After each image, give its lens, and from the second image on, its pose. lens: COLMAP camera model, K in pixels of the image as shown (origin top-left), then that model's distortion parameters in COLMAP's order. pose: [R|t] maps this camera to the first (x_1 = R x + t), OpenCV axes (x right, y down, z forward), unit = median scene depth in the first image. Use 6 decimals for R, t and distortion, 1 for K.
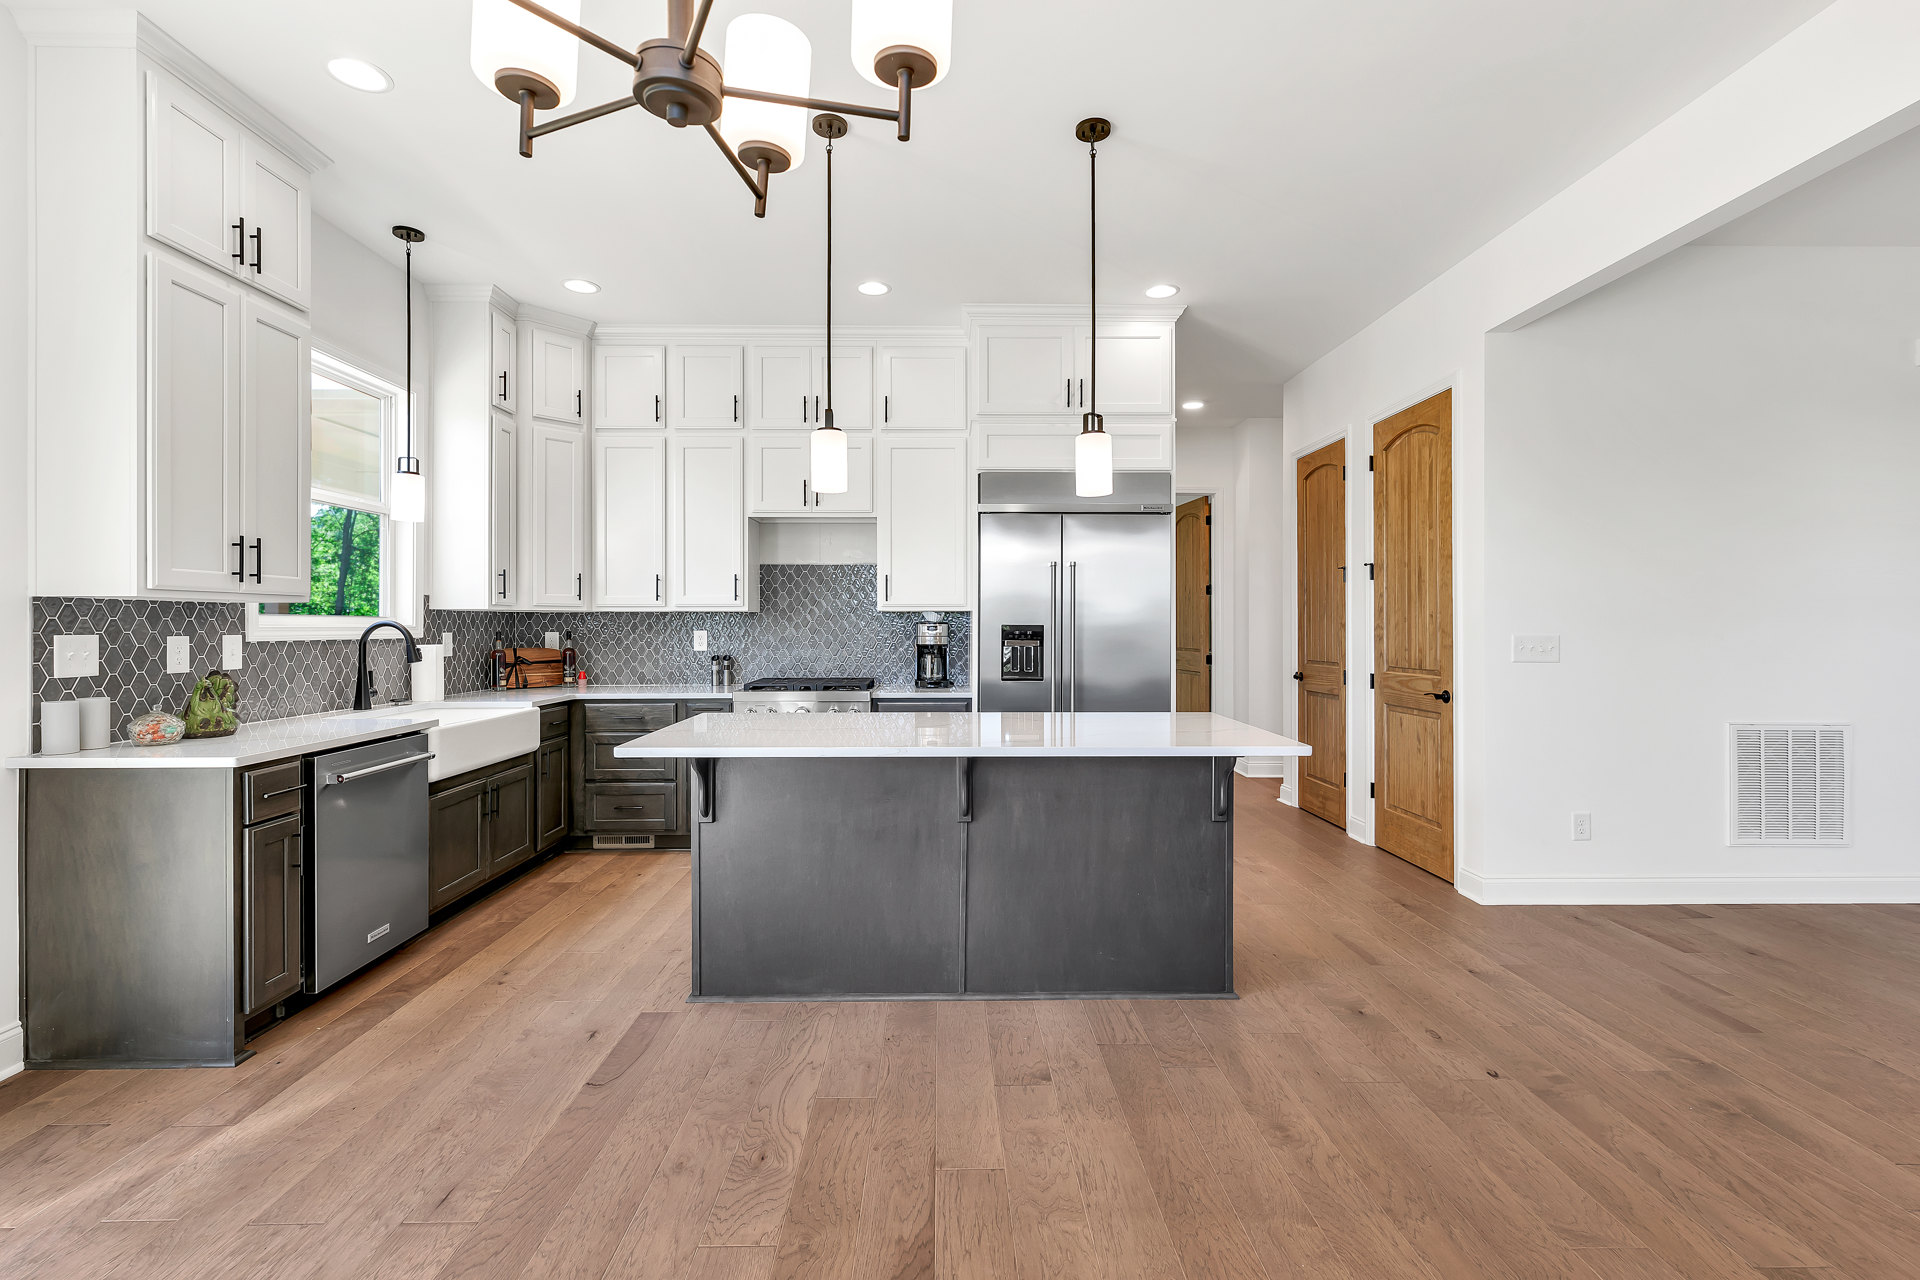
lens RADIAL K [[840.6, 0, 953.6], [0, 840.6, 626.6], [0, 0, 1]] dist [0.004103, -0.000381]
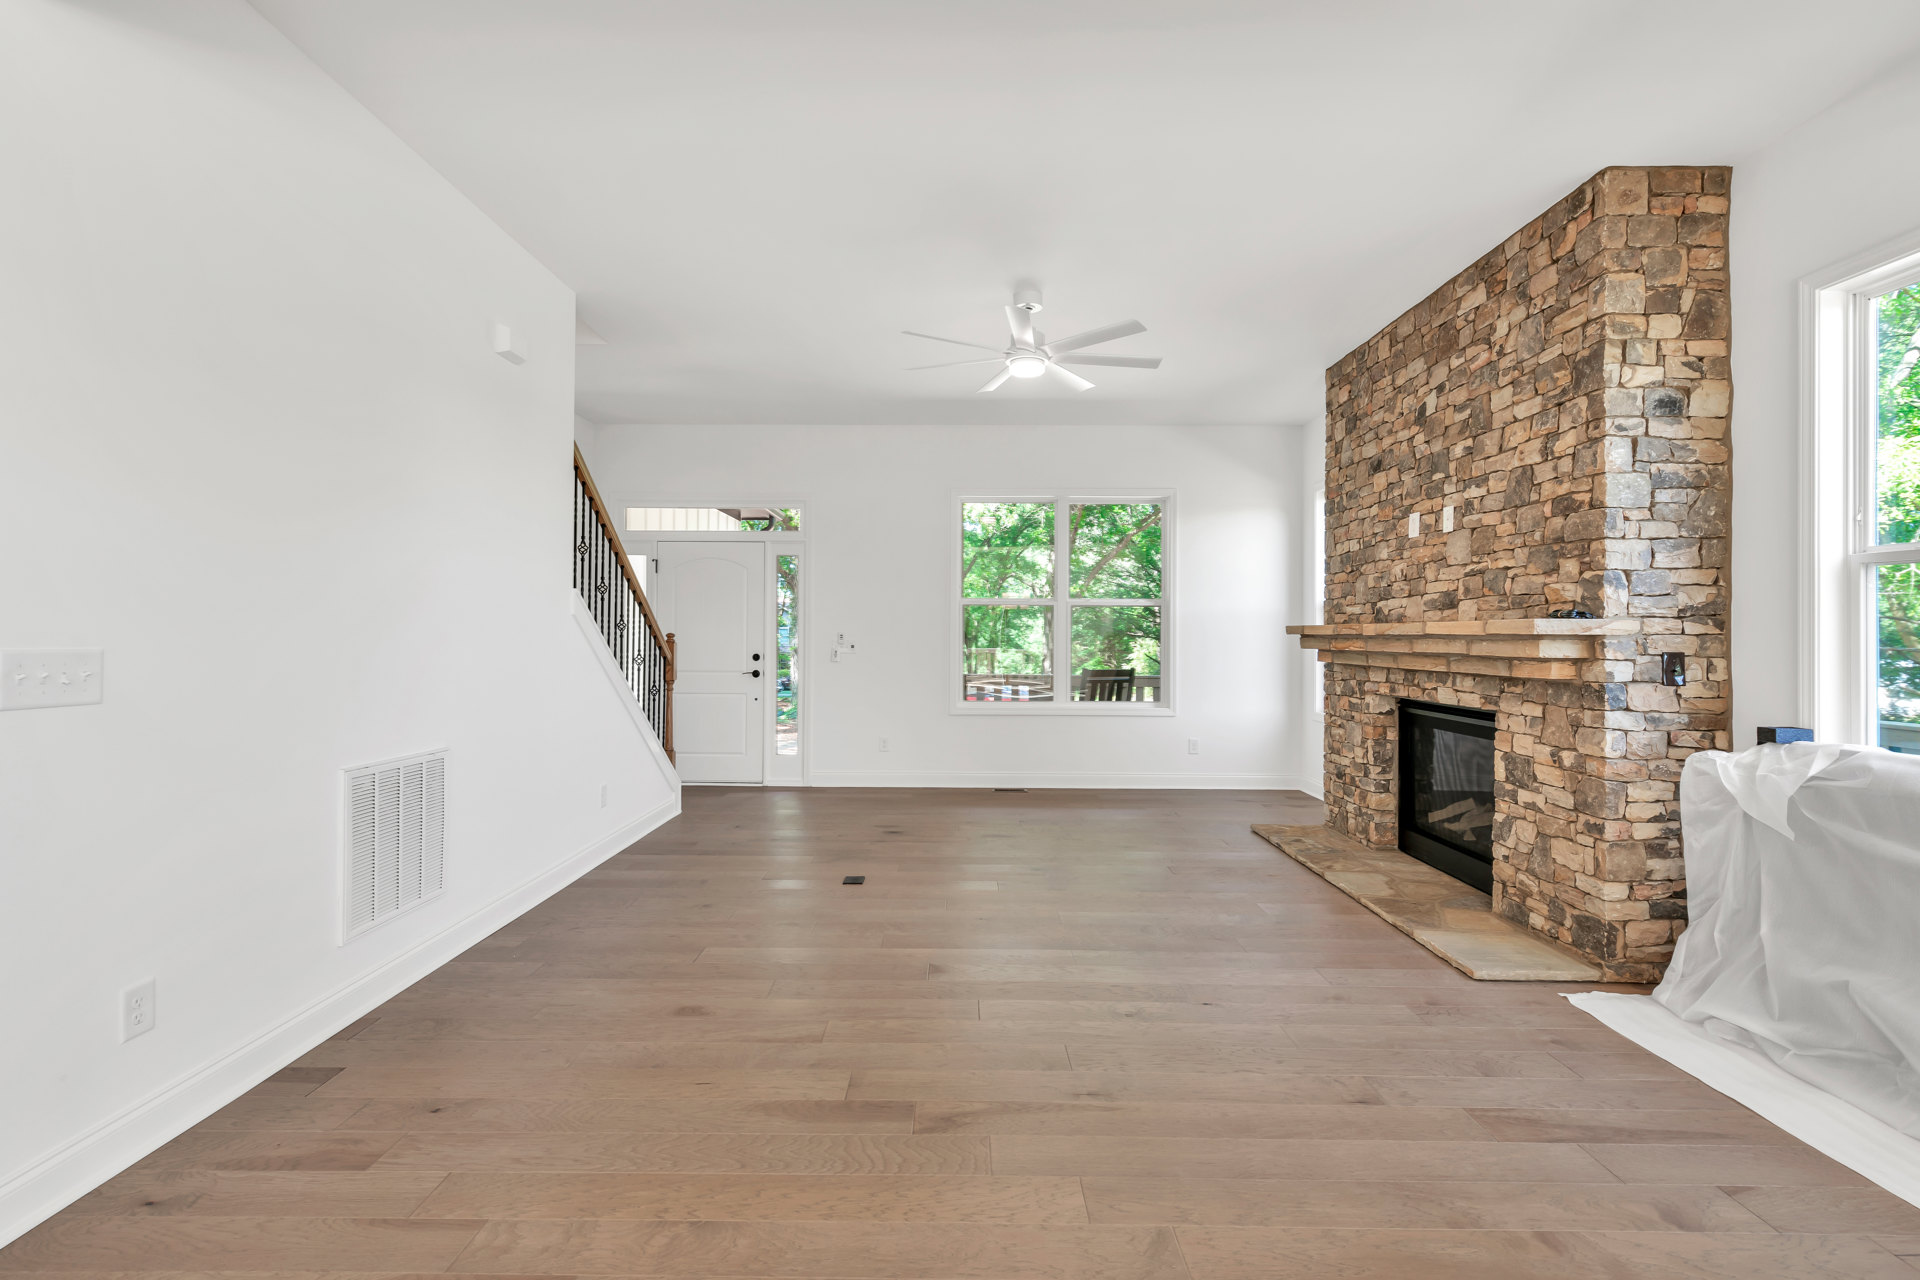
lens RADIAL K [[862.5, 0, 952.2], [0, 862.5, 626.5], [0, 0, 1]] dist [0.002214, 0.001054]
pose [[0.024980, 0.009906, 0.999639, 0.200449], [-0.006390, 0.999932, -0.009749, -0.000172], [-0.999668, -0.006144, 0.025042, 0.448116]]
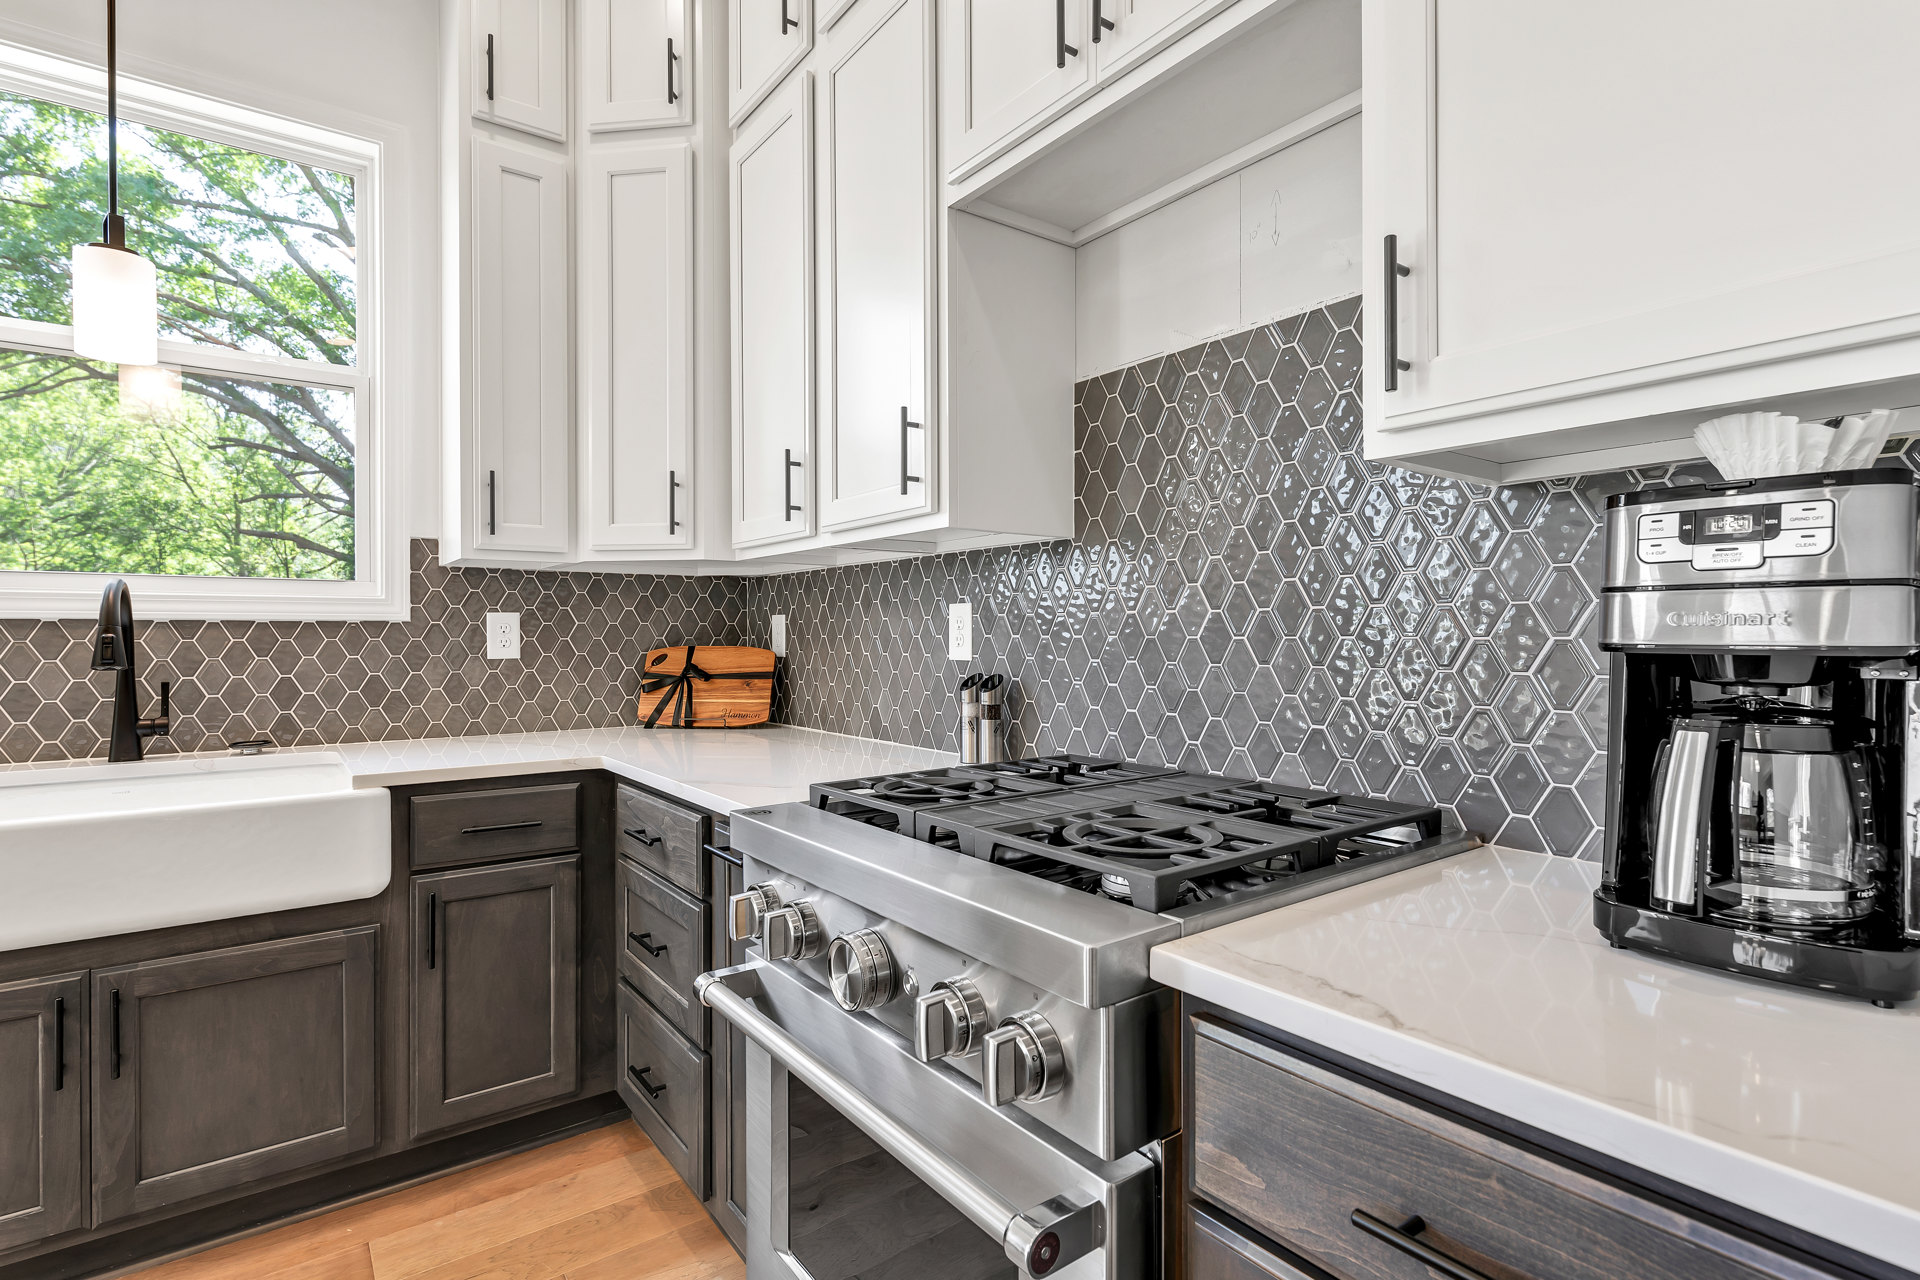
lens RADIAL K [[938.0, 0, 956.0], [0, 938.0, 634.9], [0, 0, 1]] dist [0.002738, 0.000111]
pose [[0.582188, -0.000099, -0.813054, 0.029381], [0.001876, 0.999997, 0.001222, 0.022300], [0.813052, -0.002237, 0.582187, 0.967884]]
